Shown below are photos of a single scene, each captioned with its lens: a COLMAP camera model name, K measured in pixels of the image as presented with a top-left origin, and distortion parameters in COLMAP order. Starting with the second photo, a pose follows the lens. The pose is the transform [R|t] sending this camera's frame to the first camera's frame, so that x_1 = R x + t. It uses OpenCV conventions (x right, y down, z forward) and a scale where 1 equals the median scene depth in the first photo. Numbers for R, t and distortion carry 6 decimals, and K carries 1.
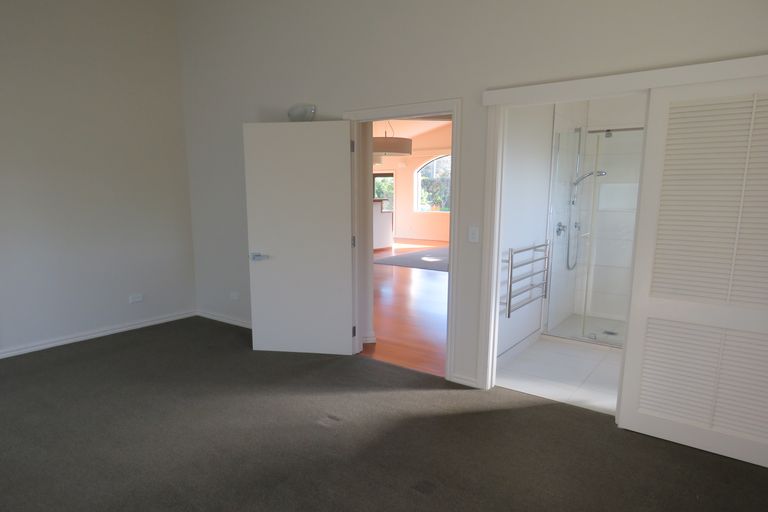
lens RADIAL K [[467.4, 0, 384.0], [0, 467.4, 257.0], [0, 0, 1]] dist [-0.010084, -0.001273]
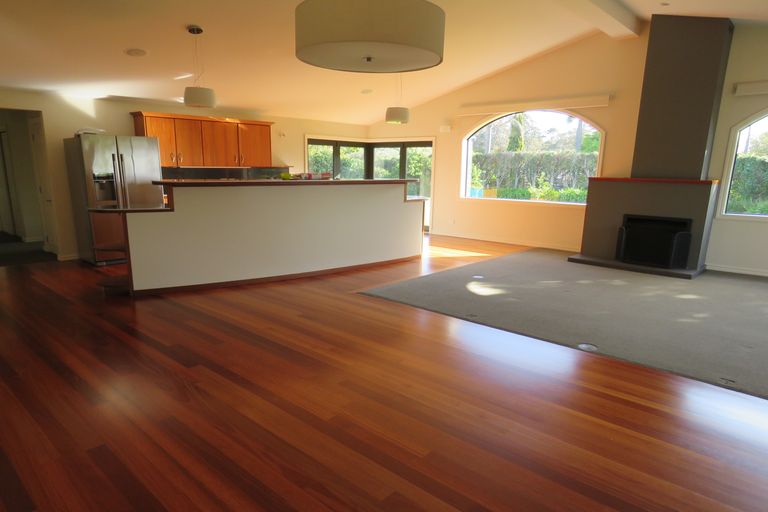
lens RADIAL K [[467.4, 0, 382.6], [0, 467.4, 258.8], [0, 0, 1]] dist [-0.010084, -0.001273]
pose [[0.993830, 0.029163, -0.107014, 0.013473], [-0.023639, 0.998340, 0.052528, -0.020380], [0.108368, -0.049674, 0.992869, 0.151988]]
